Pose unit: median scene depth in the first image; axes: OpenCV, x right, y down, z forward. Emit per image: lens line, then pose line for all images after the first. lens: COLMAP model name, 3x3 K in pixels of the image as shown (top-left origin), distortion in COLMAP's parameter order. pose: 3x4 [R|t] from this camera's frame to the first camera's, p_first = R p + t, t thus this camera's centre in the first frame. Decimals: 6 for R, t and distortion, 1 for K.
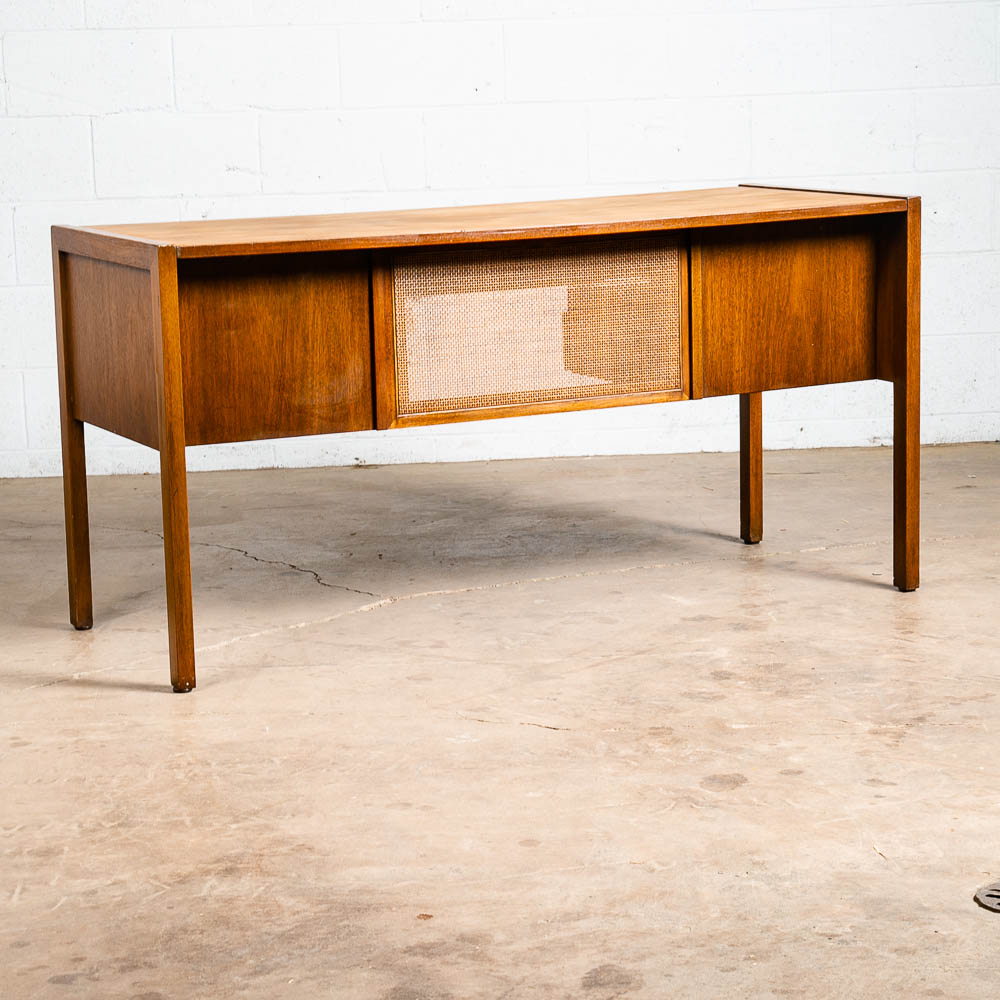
lens RADIAL K [[2682.5, 0, 500.5], [0, 2682.5, 501.2], [0, 0, 1]] dist [0.187822, 0.000000]
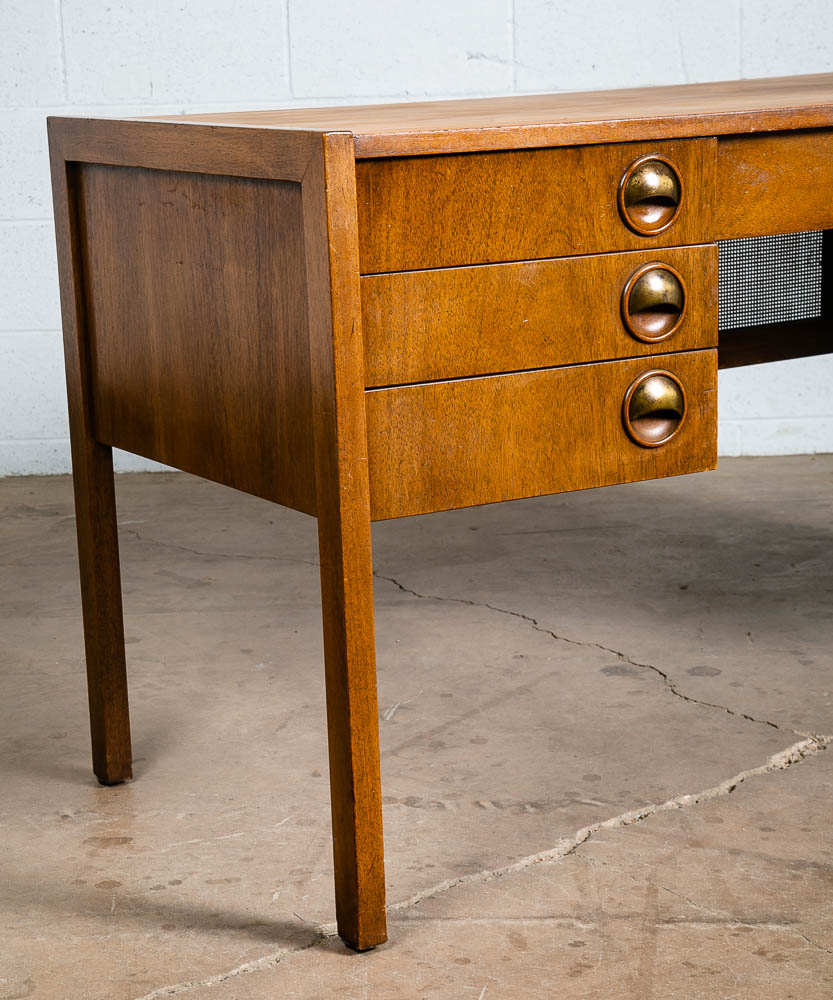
lens RADIAL K [[2259.5, 0, 399.3], [0, 2259.5, 471.0], [0, 0, 1]] dist [0.224330, 0.000000]
pose [[0.997652, 0.011320, -0.067545, -0.110809], [-0.009181, 0.999449, 0.031898, -0.043269], [0.067869, -0.031203, 0.997206, 0.542009]]
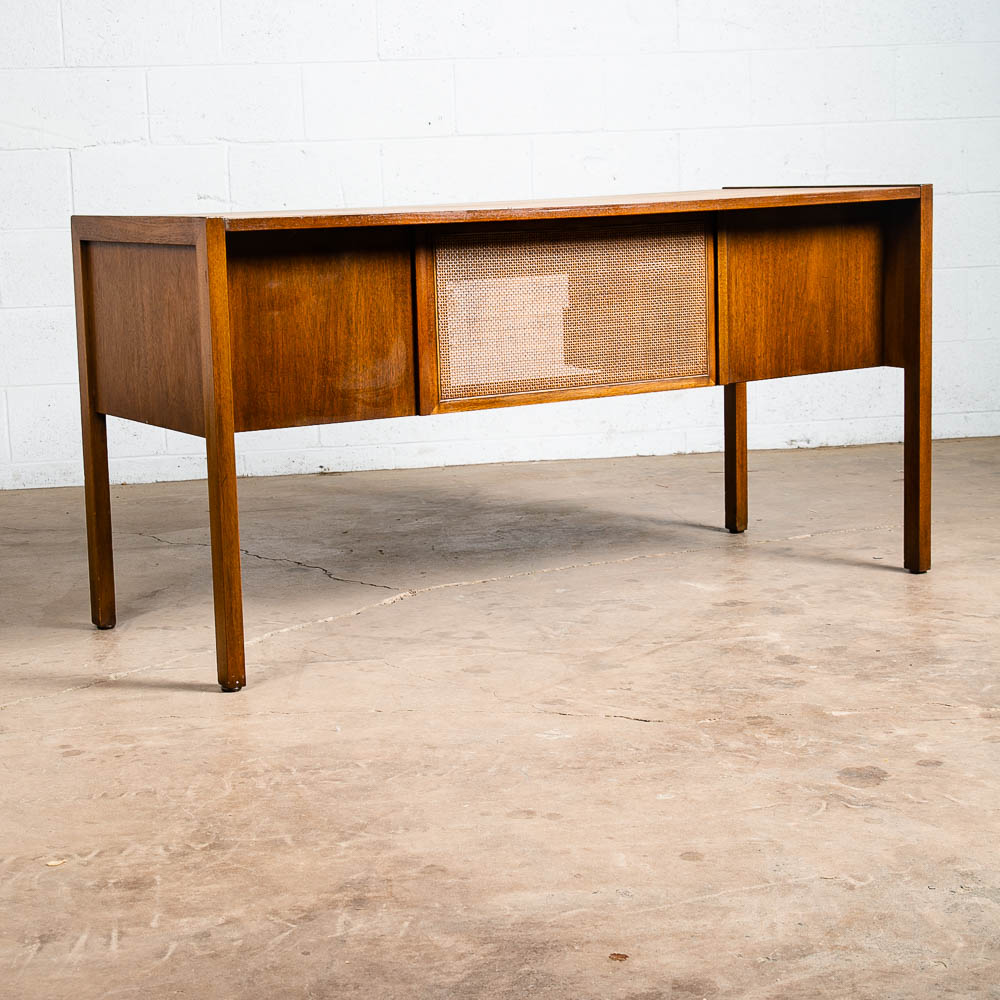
lens RADIAL K [[2044.4, 0, 479.8], [0, 2044.4, 464.9], [0, 0, 1]] dist [0.088079, 0.000000]
pose [[0.996190, -0.016266, 0.085684, -0.088610], [0.019014, 0.999327, -0.031354, 0.015115], [-0.085117, 0.032864, 0.995829, 0.262851]]
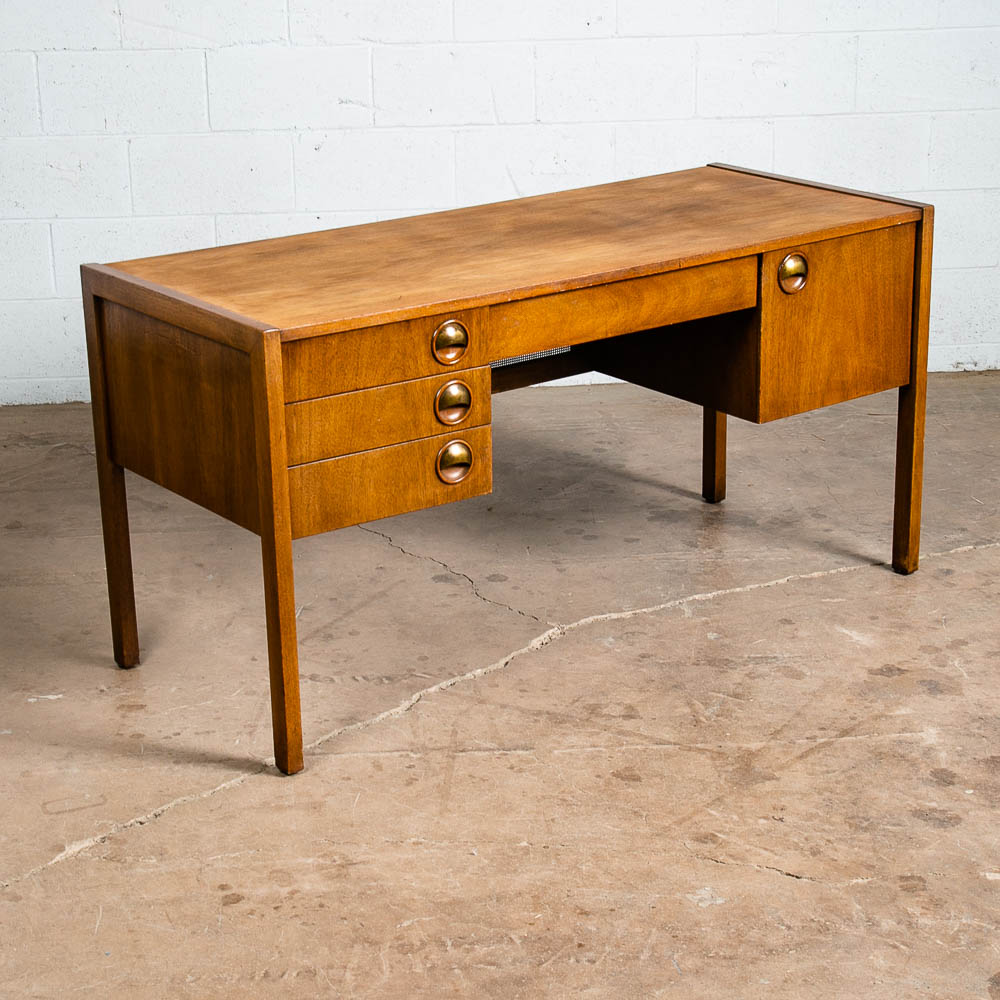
lens RADIAL K [[2159.7, 0, 502.3], [0, 2159.7, 515.1], [0, 0, 1]] dist [0.060606, 0.000000]
pose [[0.999259, 0.003854, 0.038300, -0.102381], [-0.010009, 0.986764, 0.161853, -0.147199], [-0.037170, -0.162116, 0.986071, 0.252174]]
